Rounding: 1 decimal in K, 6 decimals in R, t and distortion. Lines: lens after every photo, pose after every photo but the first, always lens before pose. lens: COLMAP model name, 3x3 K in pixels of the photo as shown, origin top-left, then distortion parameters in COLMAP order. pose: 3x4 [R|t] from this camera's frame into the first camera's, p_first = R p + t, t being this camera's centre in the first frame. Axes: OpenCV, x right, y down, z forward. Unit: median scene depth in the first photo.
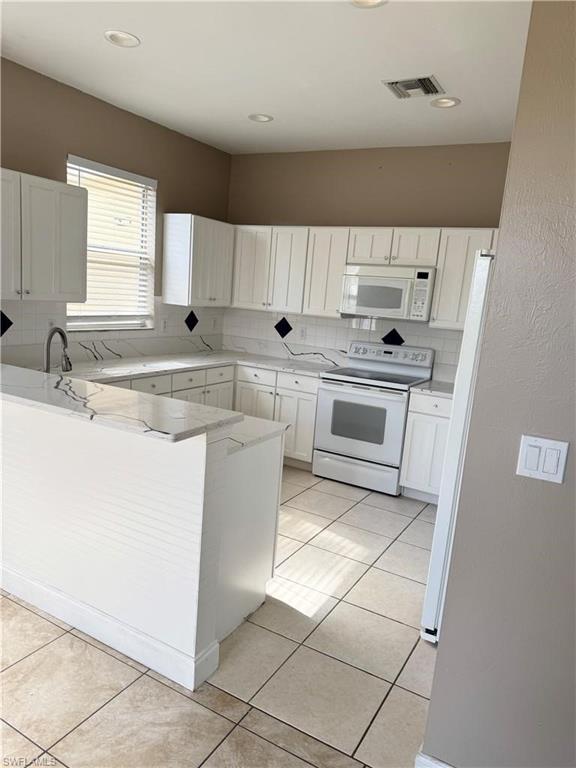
lens RADIAL K [[533.6, 0, 288.0], [0, 533.6, 384.0], [0, 0, 1]] dist [0.038892, -0.082733]
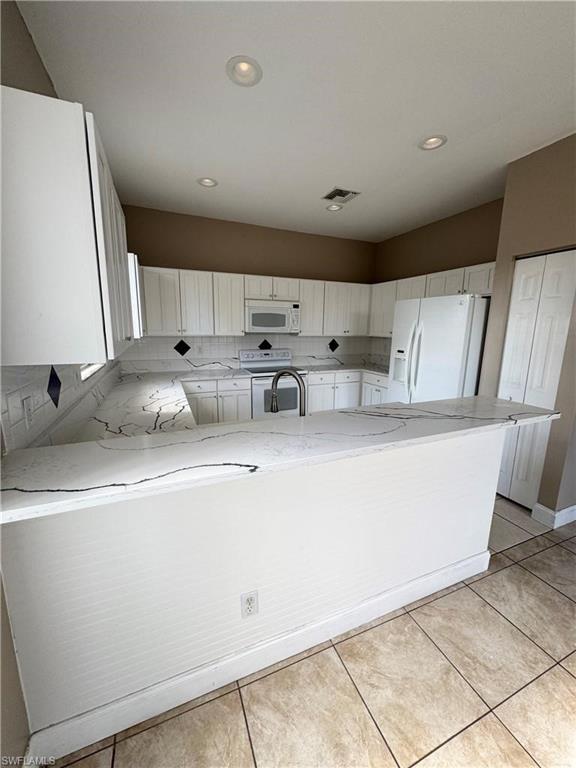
lens RADIAL K [[306.0, 0, 288.3], [0, 306.0, 379.2], [0, 0, 1]] dist [-0.000796, -0.000218]
pose [[0.607940, -0.207601, 0.766362, -0.529190], [0.166419, 0.977090, 0.132667, -0.103512], [-0.776346, 0.046884, 0.628561, 0.394597]]
